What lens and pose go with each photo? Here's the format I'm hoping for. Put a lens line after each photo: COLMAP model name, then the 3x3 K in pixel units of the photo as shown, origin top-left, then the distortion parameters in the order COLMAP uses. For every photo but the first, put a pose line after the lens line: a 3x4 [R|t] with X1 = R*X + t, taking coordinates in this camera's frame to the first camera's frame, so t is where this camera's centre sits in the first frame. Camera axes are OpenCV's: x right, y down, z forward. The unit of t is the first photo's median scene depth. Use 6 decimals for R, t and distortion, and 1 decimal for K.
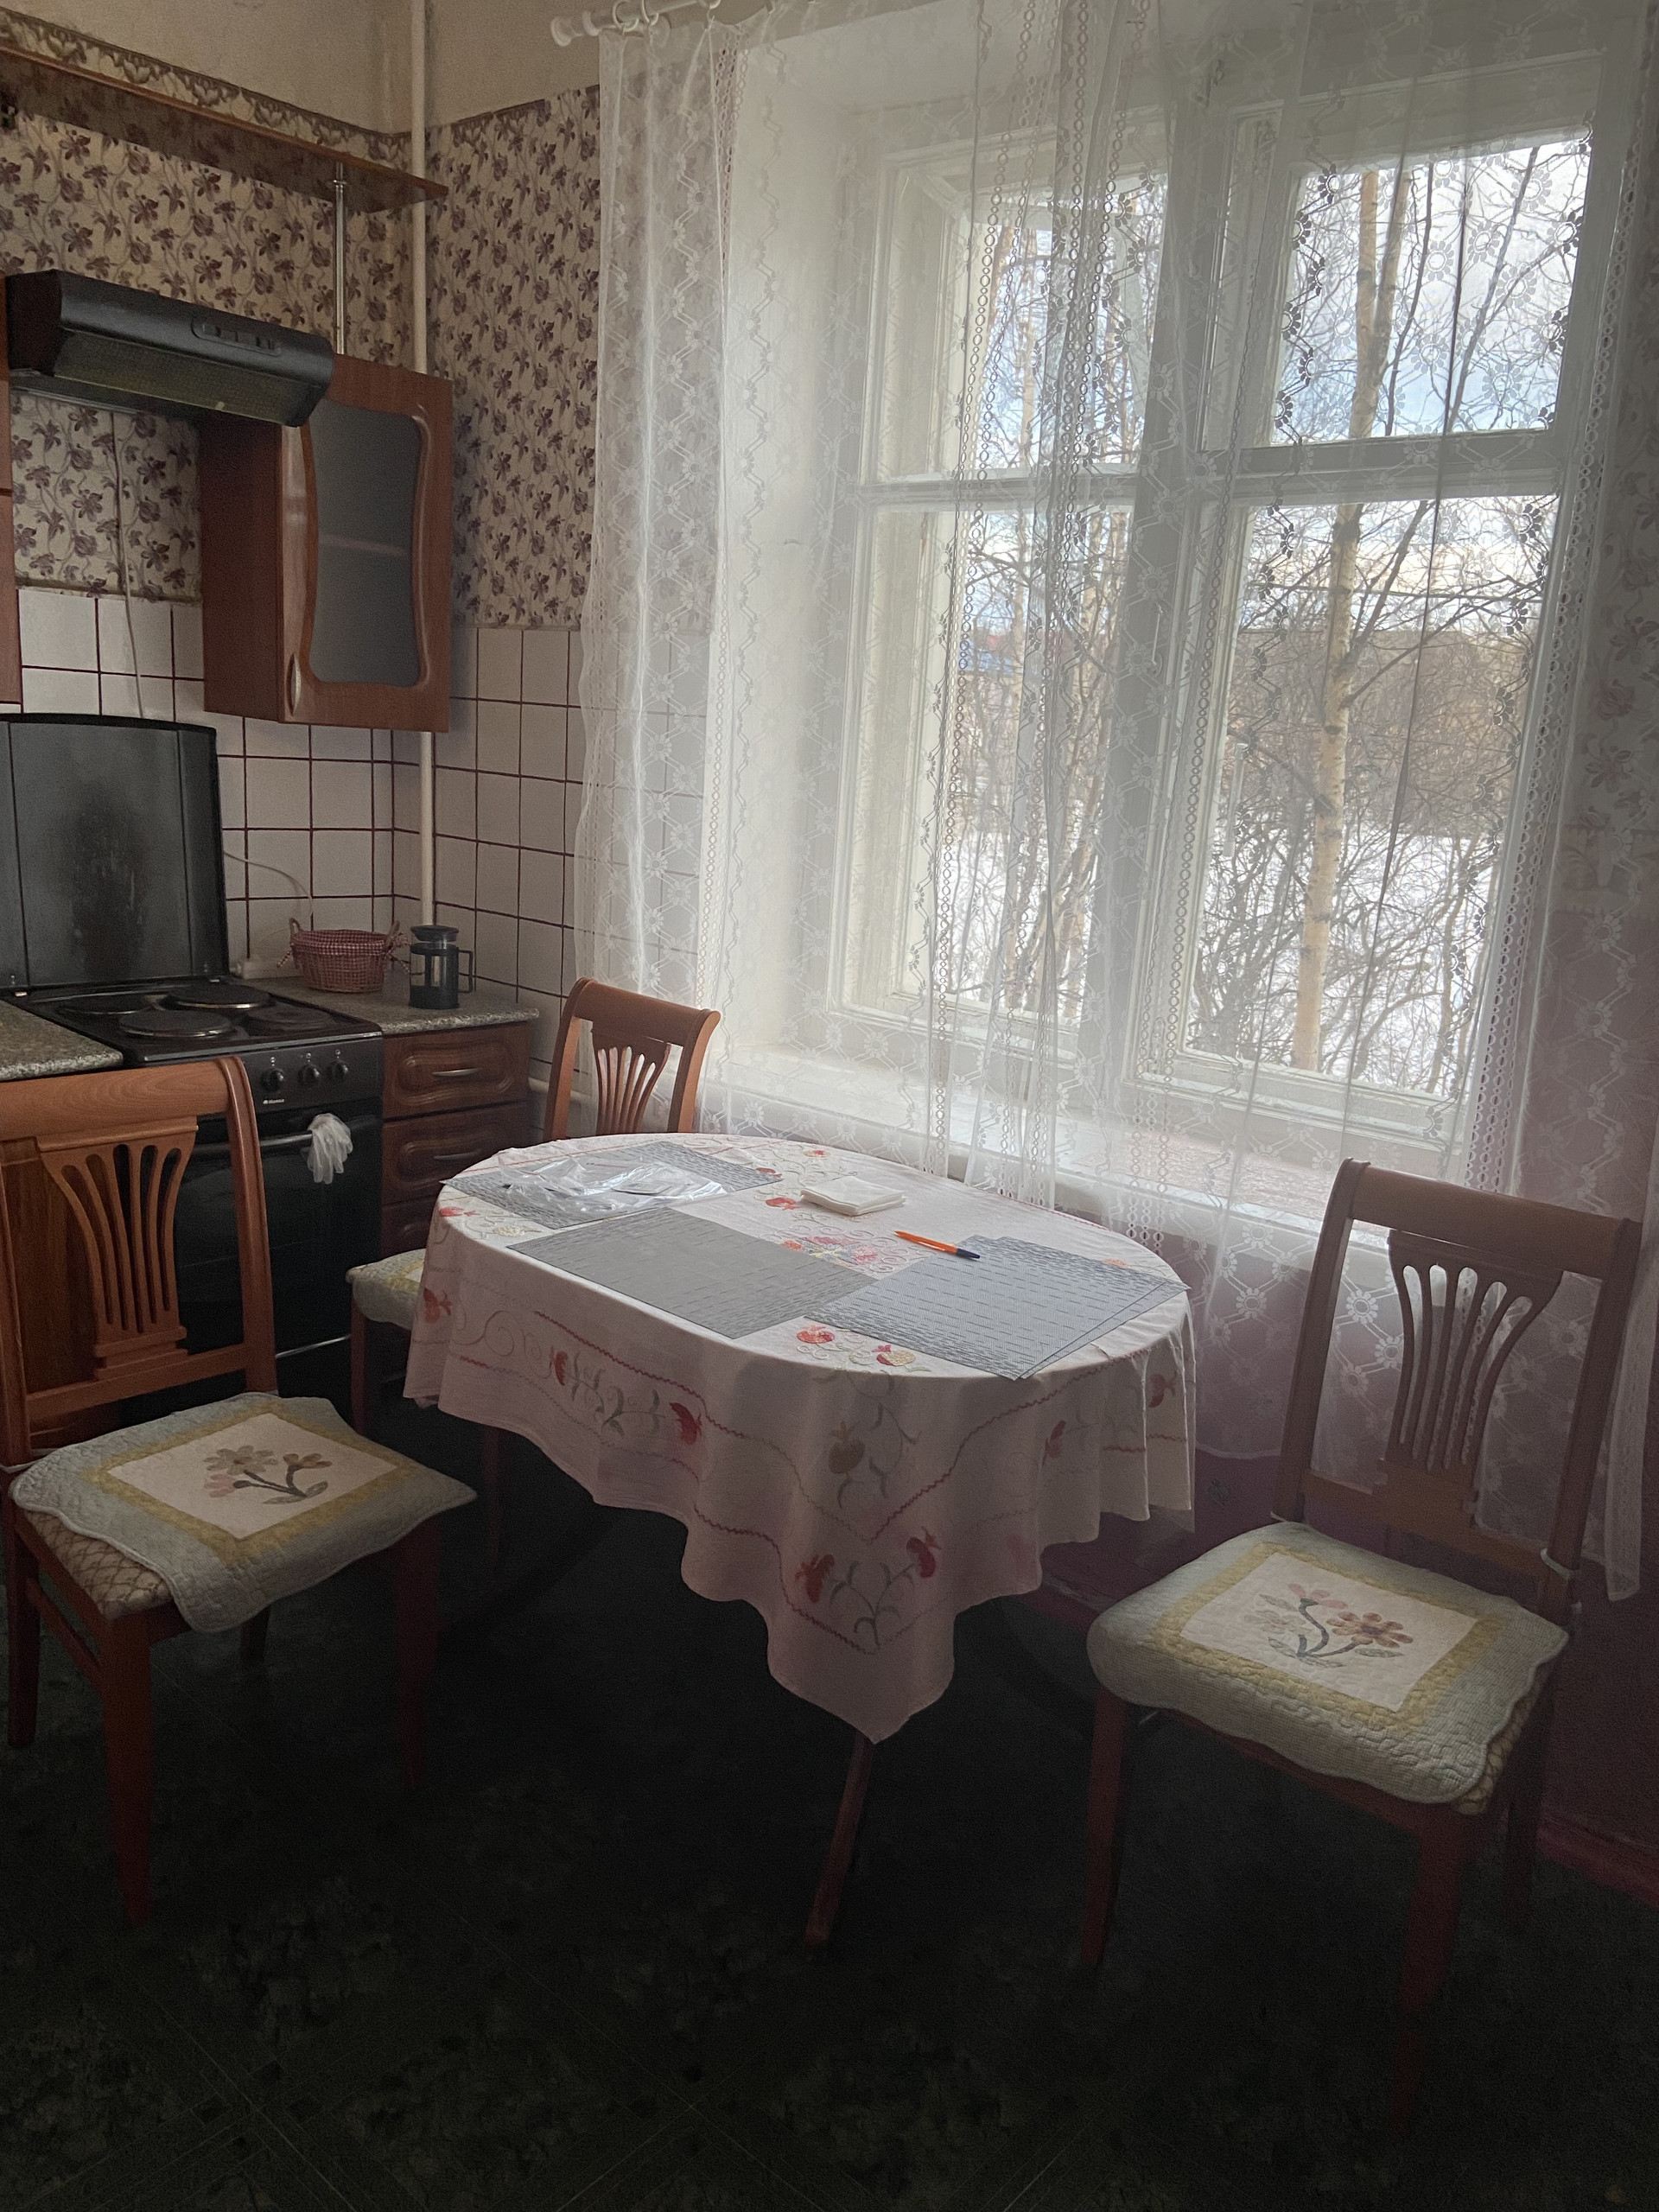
lens RADIAL K [[1632.4, 0, 829.5], [0, 1632.4, 1106.0], [0, 0, 1]] dist [0.129100, -0.190310]
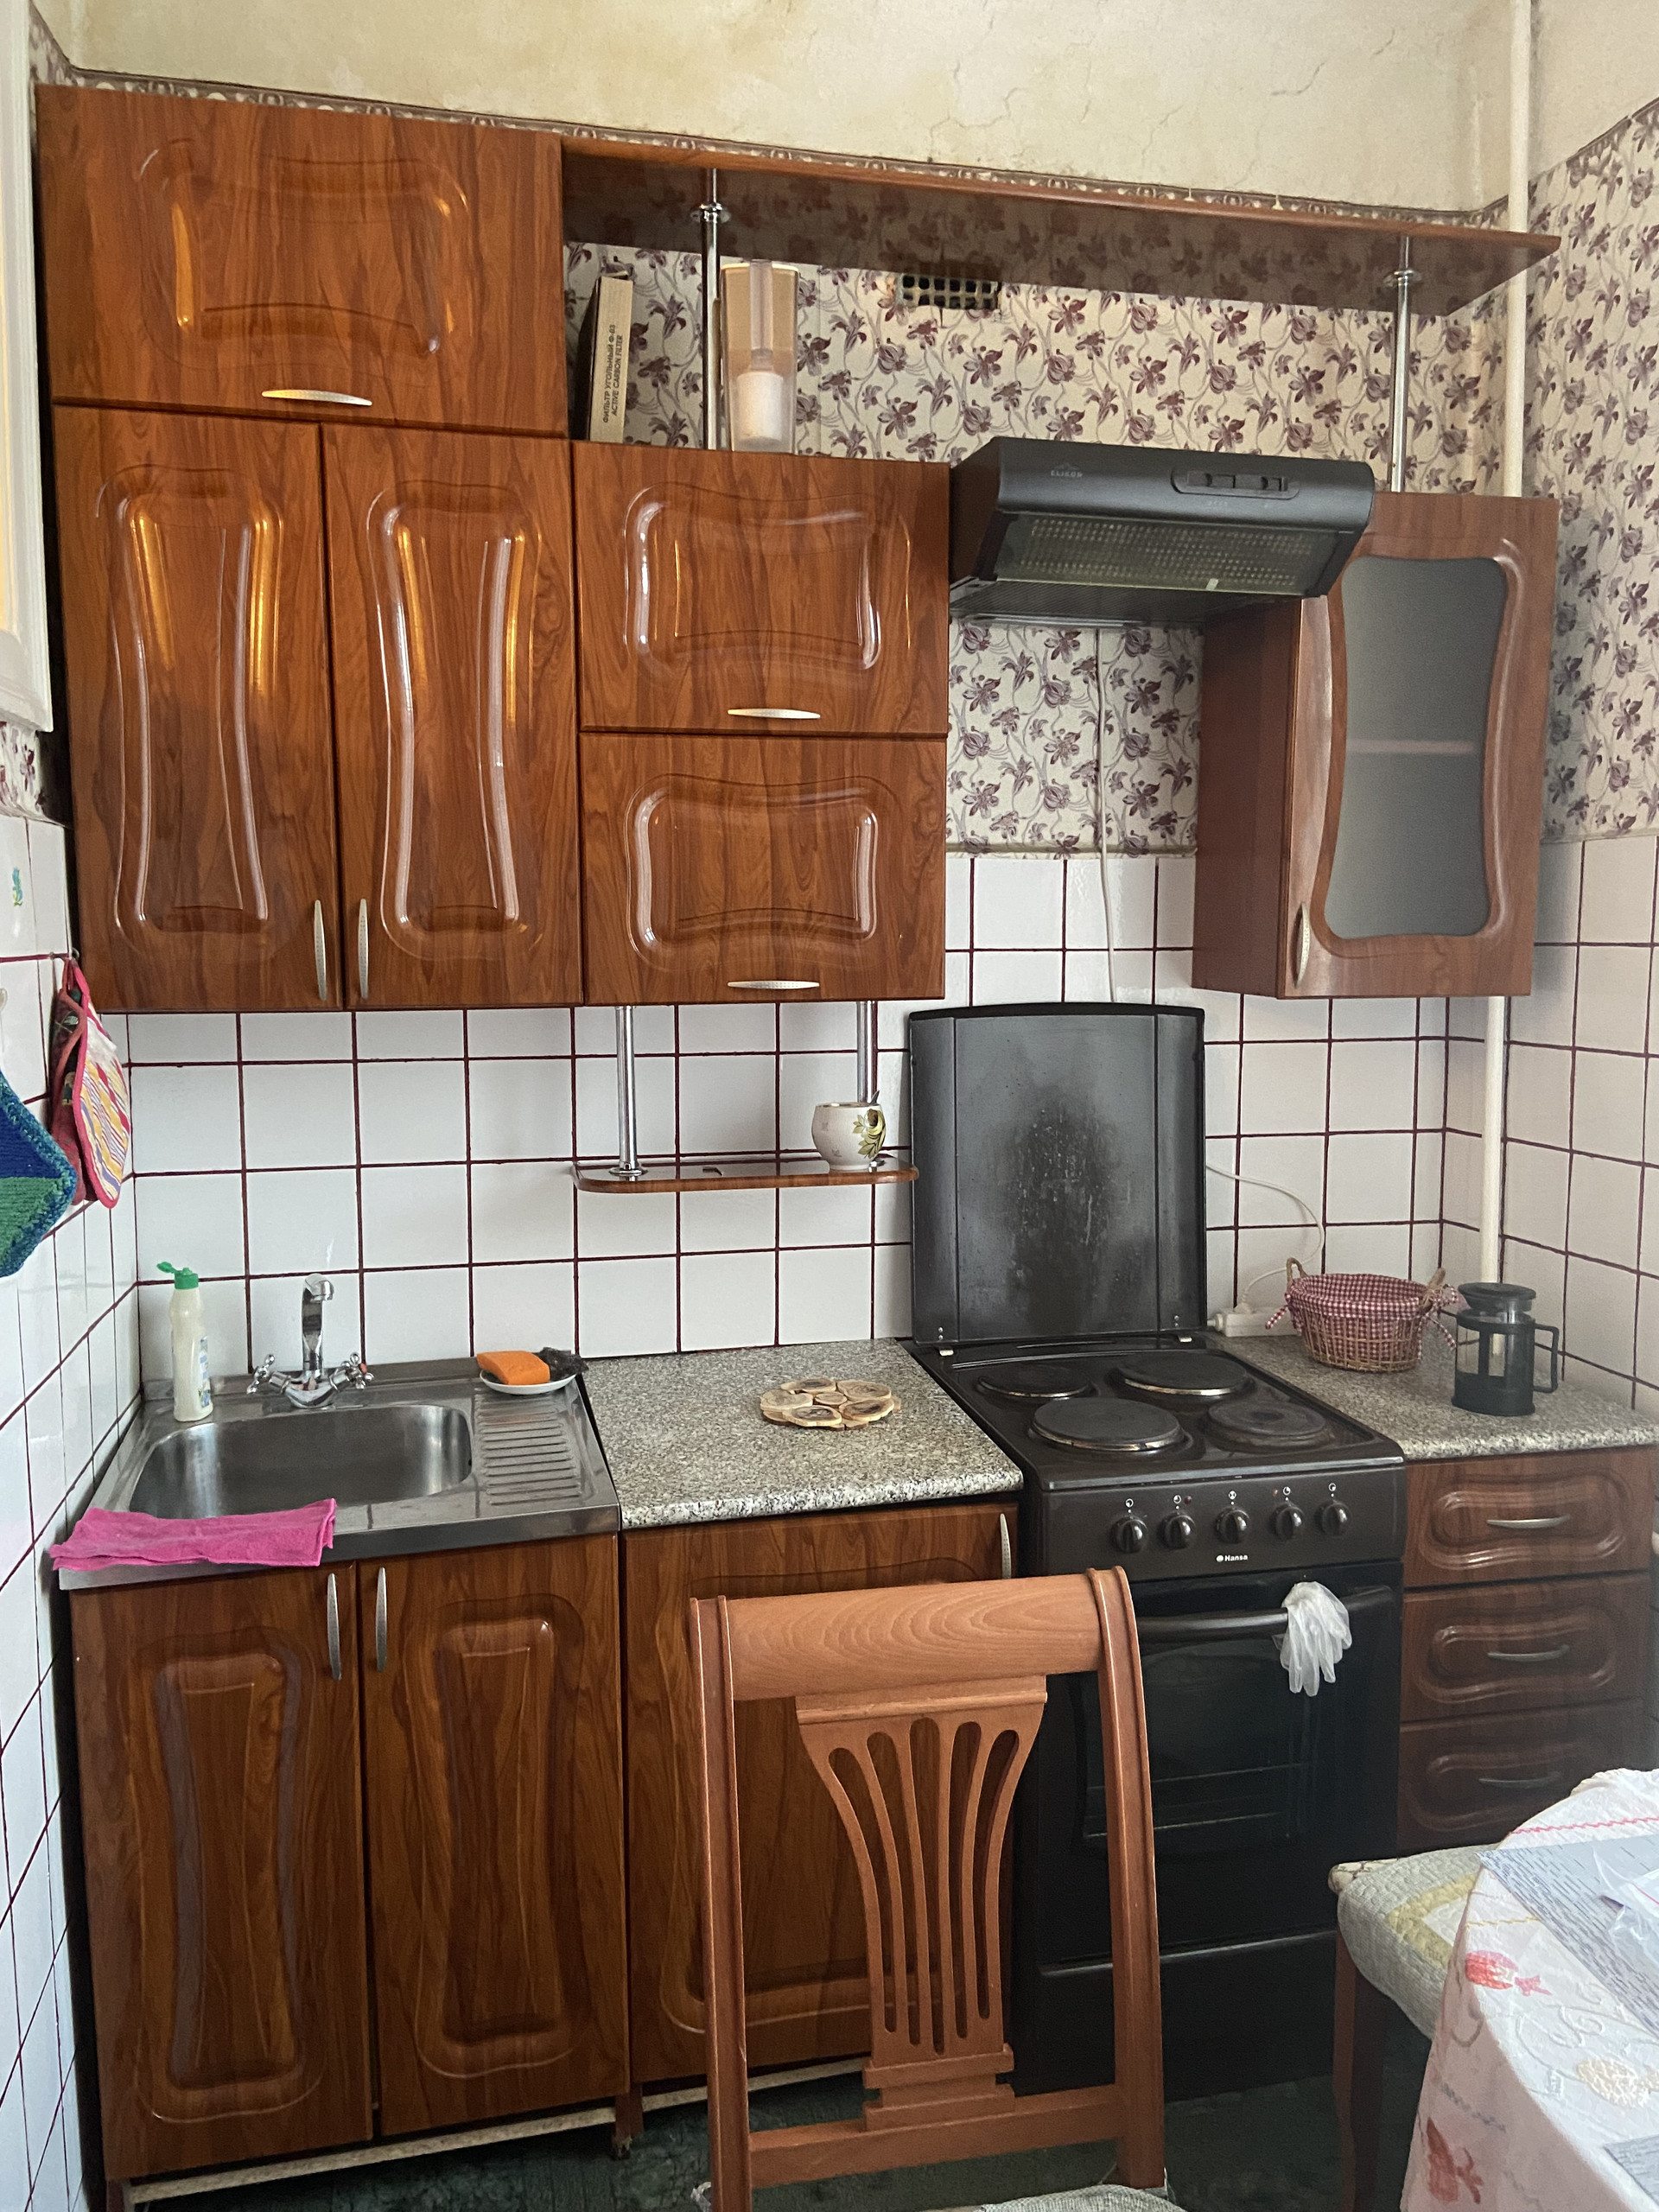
lens RADIAL K [[1661.5, 0, 829.5], [0, 1661.5, 1106.0], [0, 0, 1]] dist [0.127941, -0.155812]
pose [[0.809584, -0.008550, -0.586942, -0.060077], [-0.076685, 0.989785, -0.120192, -0.079946], [0.581974, 0.142315, 0.800658, 0.299839]]
